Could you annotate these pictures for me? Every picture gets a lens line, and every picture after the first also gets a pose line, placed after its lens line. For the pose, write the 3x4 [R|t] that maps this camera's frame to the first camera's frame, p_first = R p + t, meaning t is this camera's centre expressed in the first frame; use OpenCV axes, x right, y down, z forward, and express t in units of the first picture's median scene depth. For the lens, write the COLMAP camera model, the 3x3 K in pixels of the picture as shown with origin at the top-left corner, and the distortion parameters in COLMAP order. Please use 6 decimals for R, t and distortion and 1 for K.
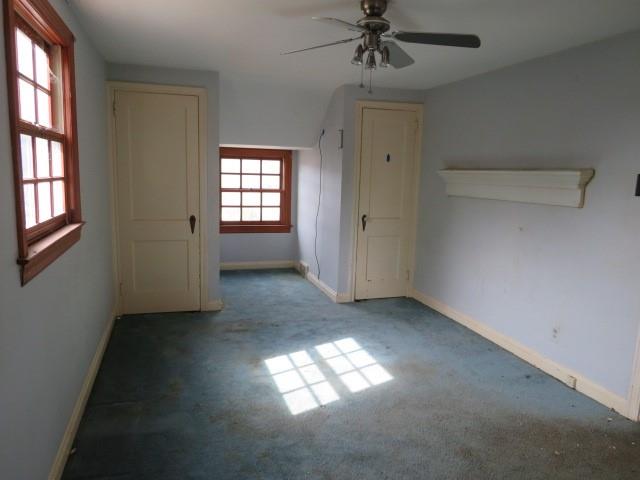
lens RADIAL K [[454.2, 0, 318.0], [0, 454.2, 242.9], [0, 0, 1]] dist [-0.012084, -0.002333]
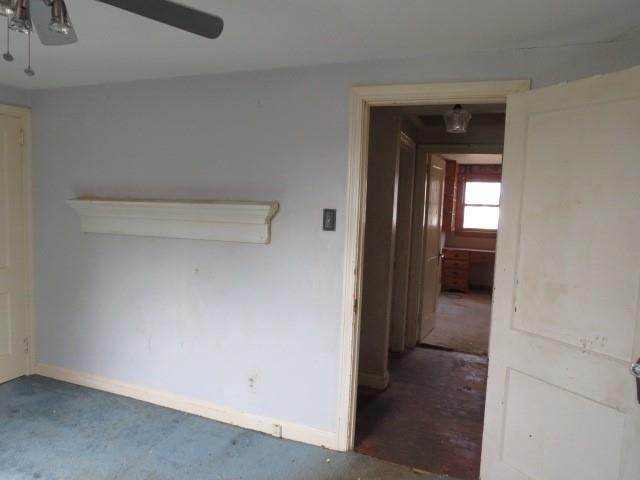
lens RADIAL K [[454.2, 0, 306.7], [0, 454.2, 241.2], [0, 0, 1]] dist [-0.012084, -0.002333]
pose [[0.643370, -0.072186, 0.762145, -0.068943], [0.109866, 0.993945, 0.001396, -0.064140], [-0.757631, 0.082835, 0.647405, 0.285179]]
